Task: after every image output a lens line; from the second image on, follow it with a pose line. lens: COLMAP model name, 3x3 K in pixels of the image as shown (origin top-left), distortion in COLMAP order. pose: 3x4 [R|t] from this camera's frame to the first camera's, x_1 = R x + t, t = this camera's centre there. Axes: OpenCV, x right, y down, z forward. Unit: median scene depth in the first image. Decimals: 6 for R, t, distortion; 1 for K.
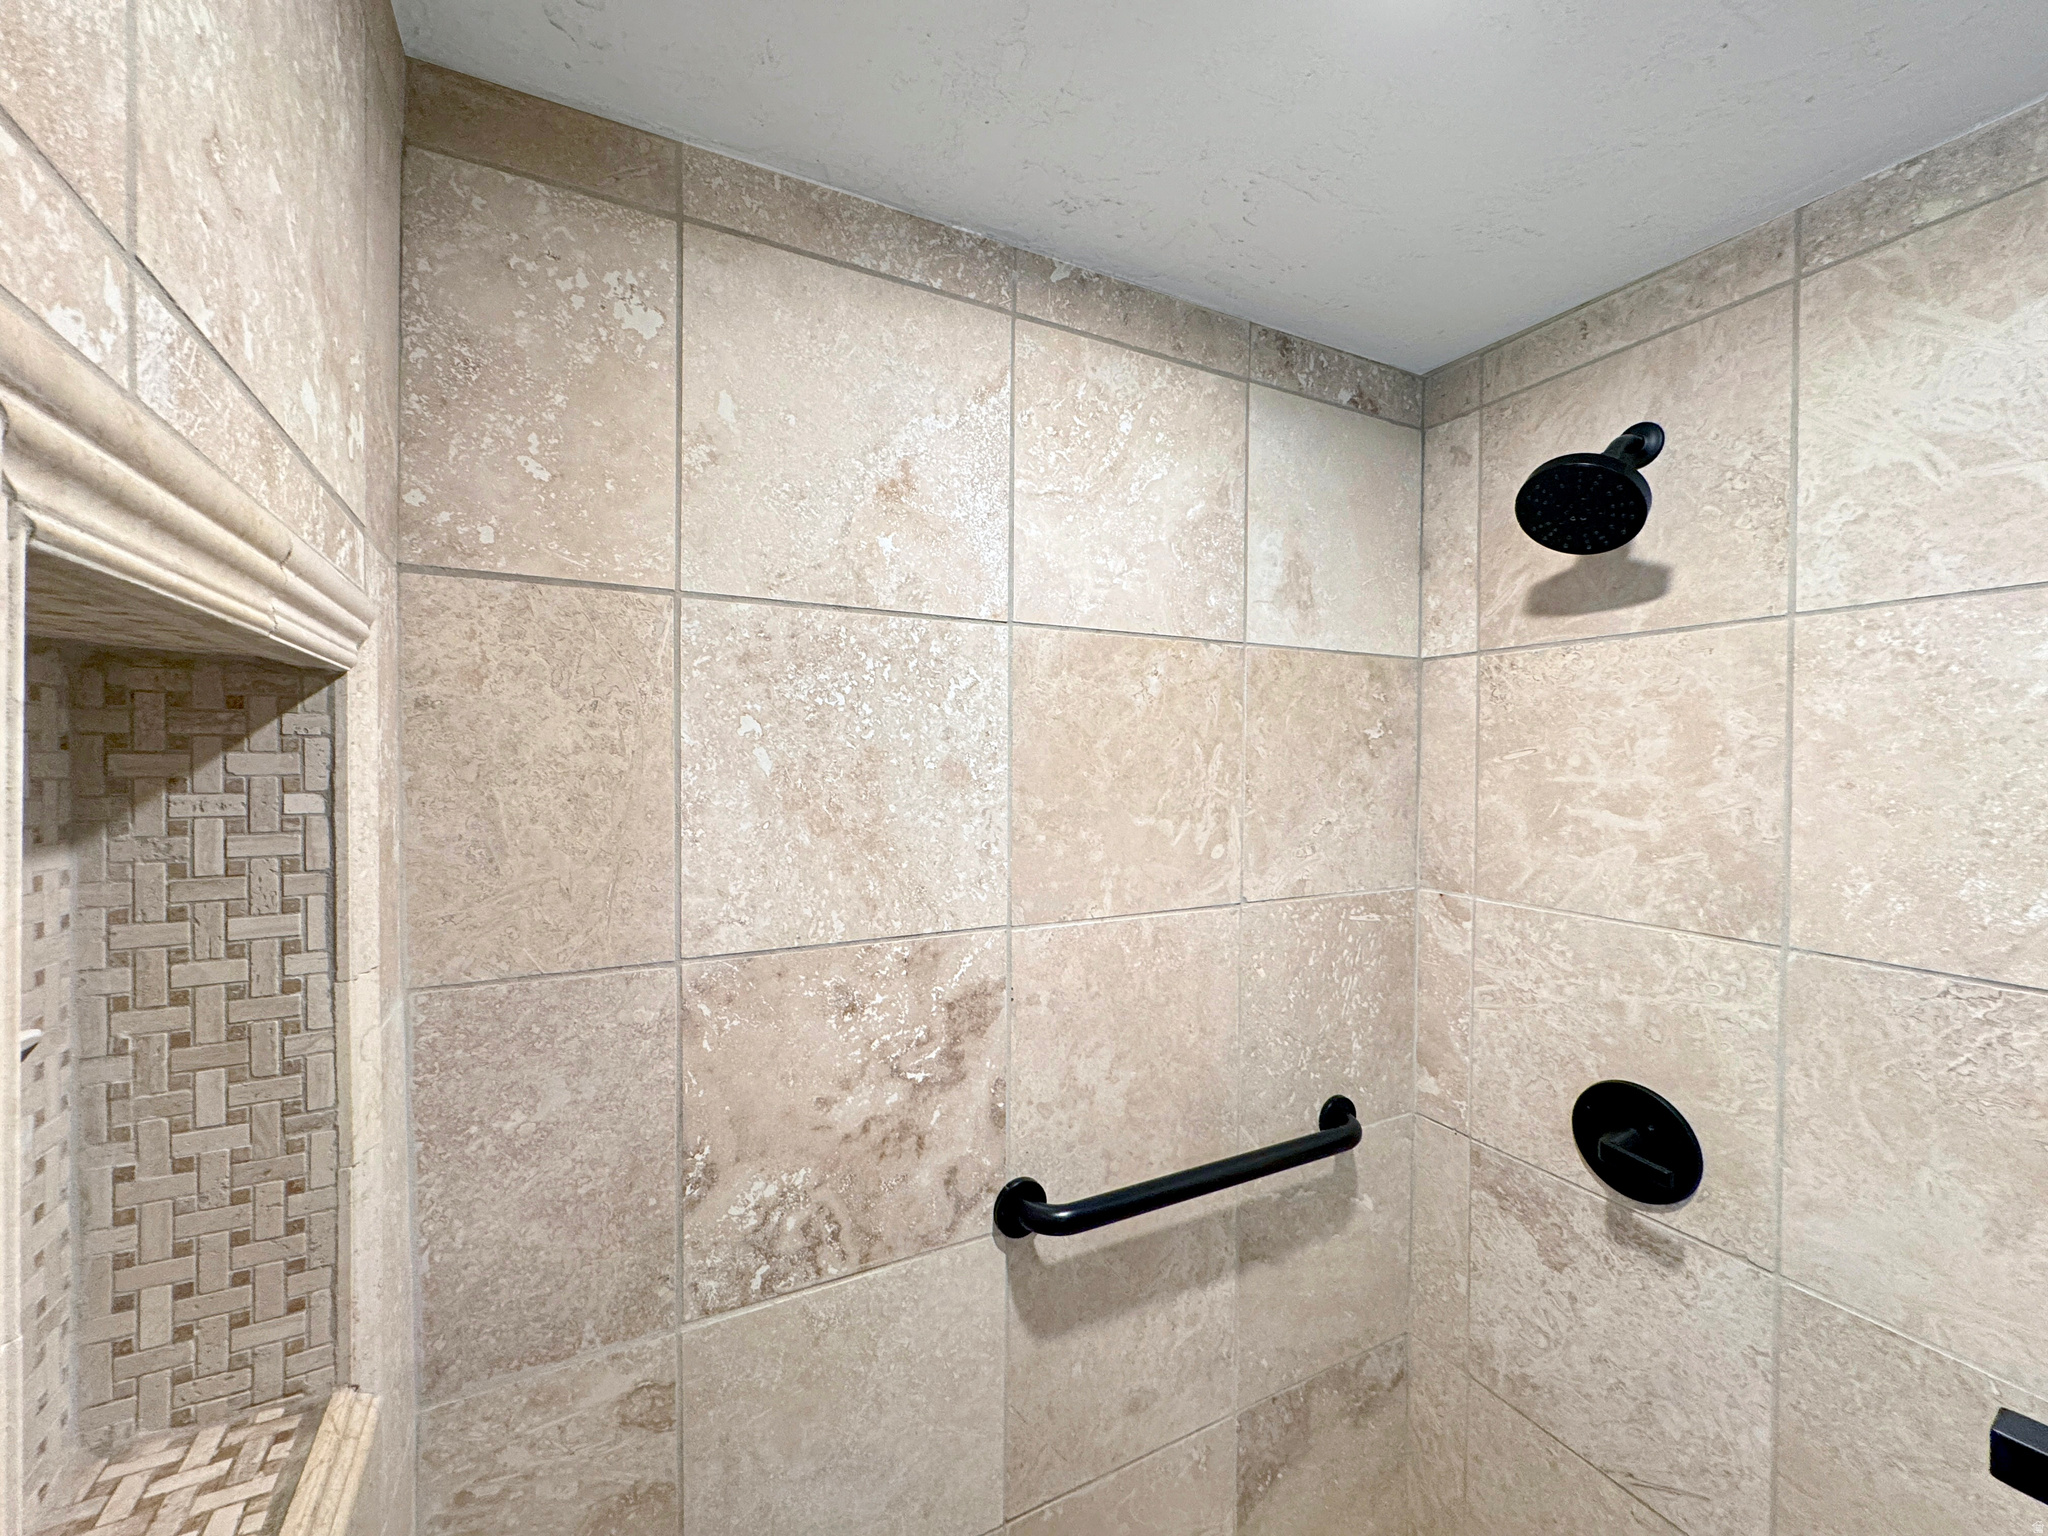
lens RADIAL K [[812.9, 0, 1028.8], [0, 812.9, 775.2], [0, 0, 1]] dist [0.000054, -0.000175]
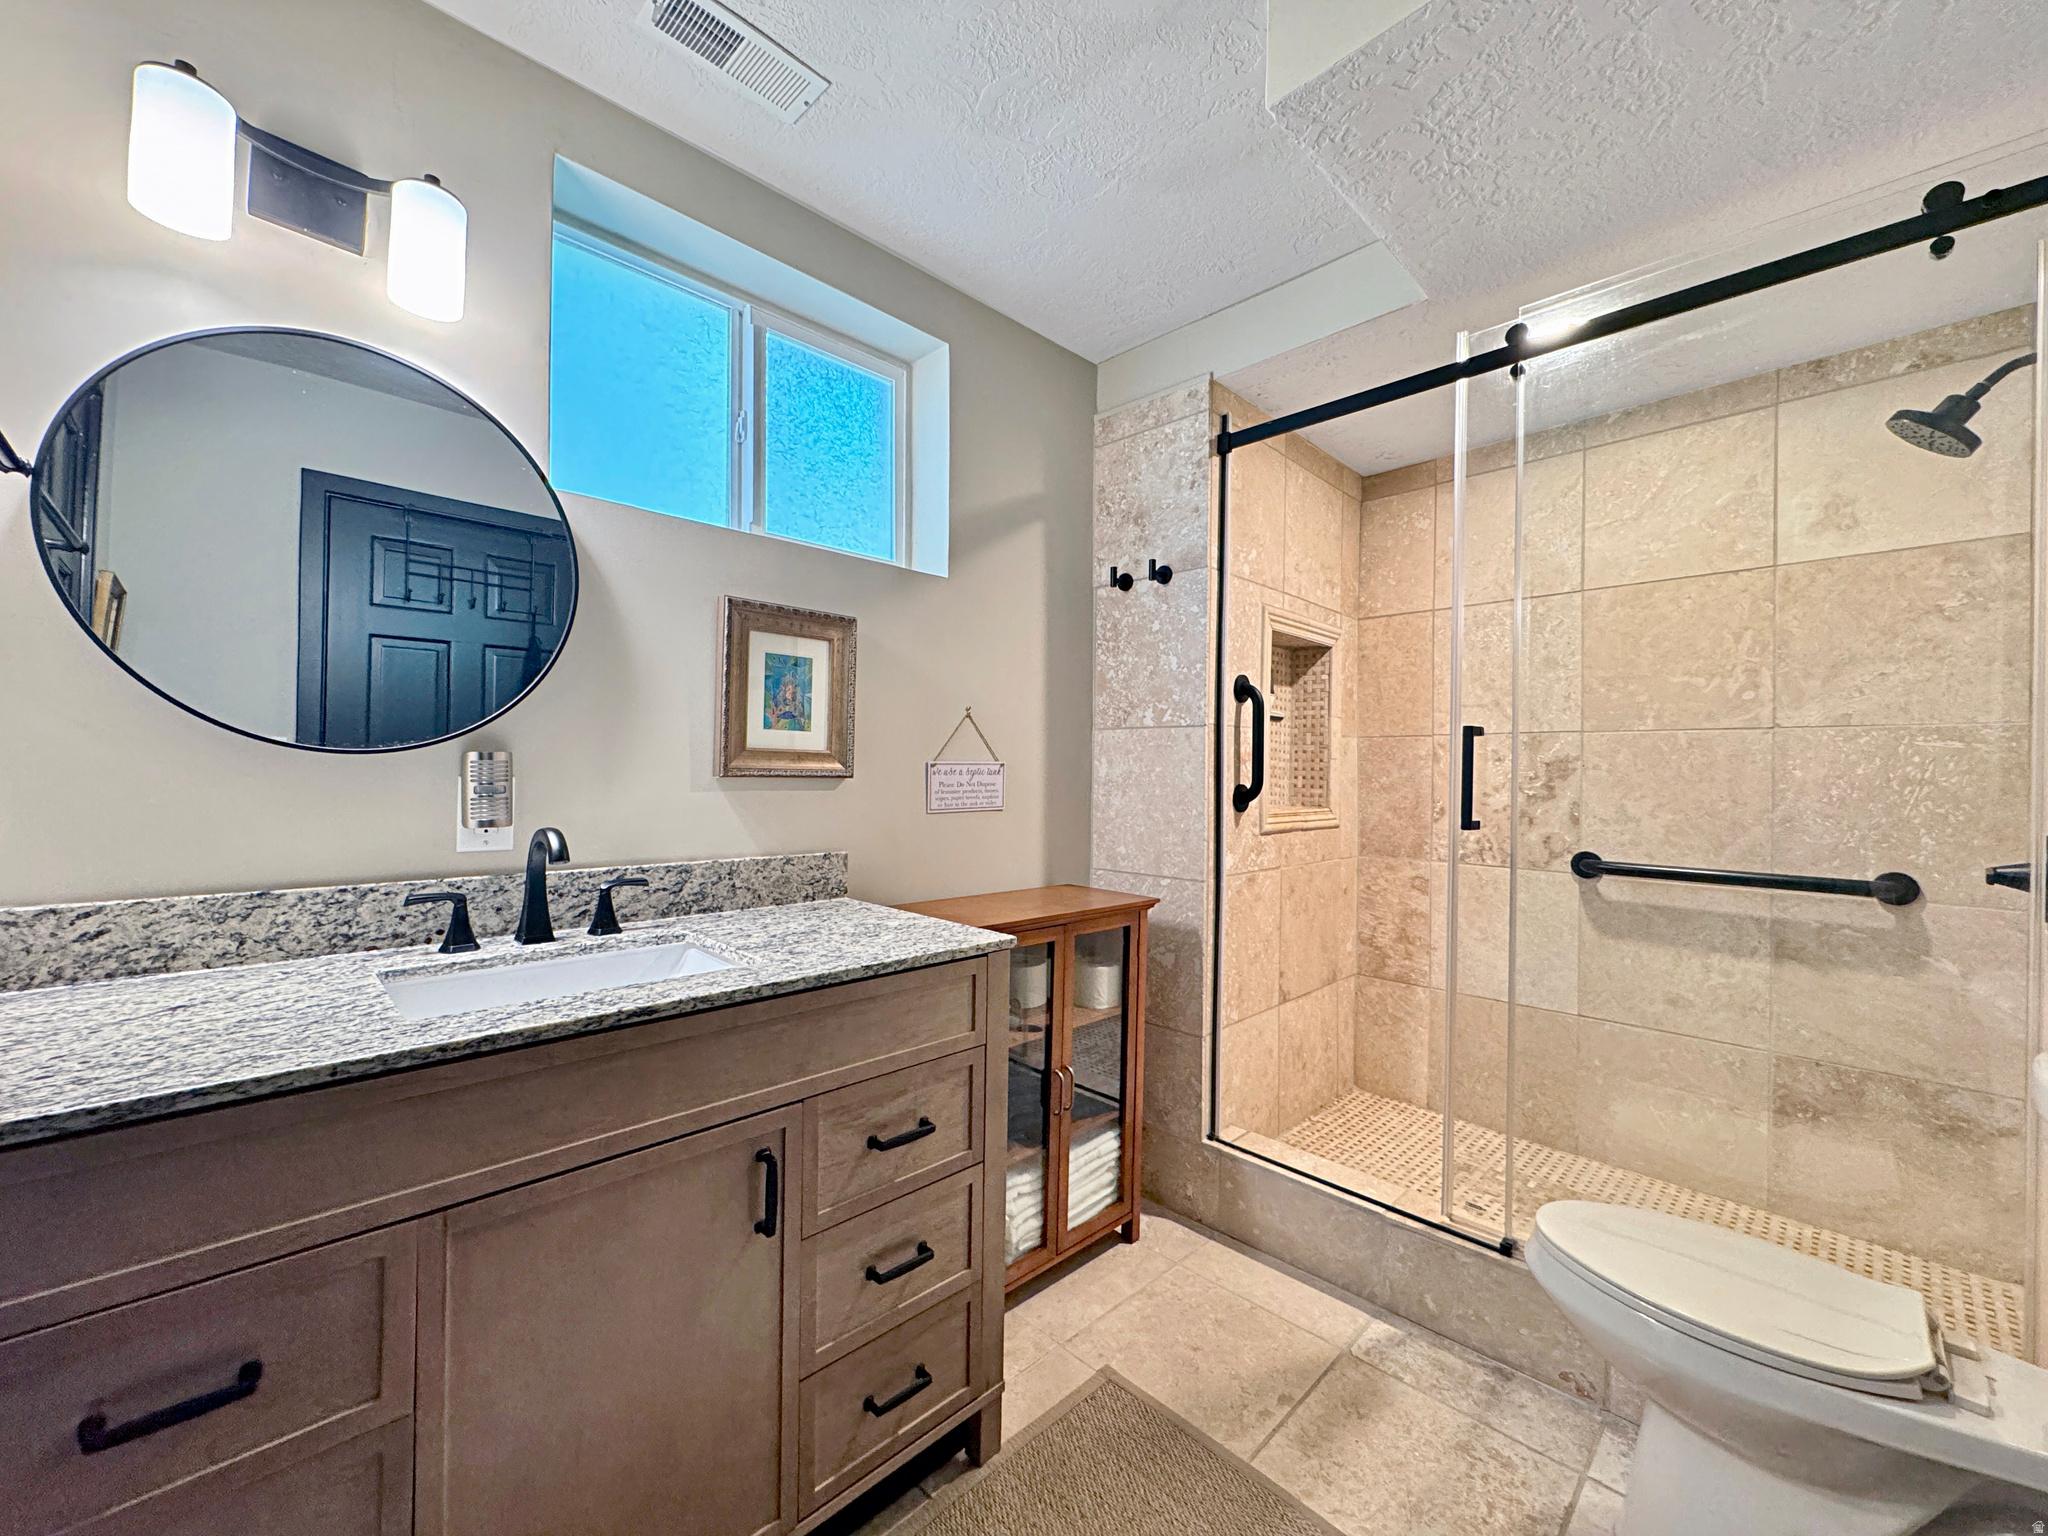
lens RADIAL K [[812.9, 0, 1025.3], [0, 812.9, 770.4], [0, 0, 1]] dist [0.000054, -0.000175]
pose [[0.283781, 0.000043, -0.958889, 1.588806], [-0.025988, 0.999633, -0.007646, 0.337082], [0.958537, 0.027089, 0.283678, -0.999094]]
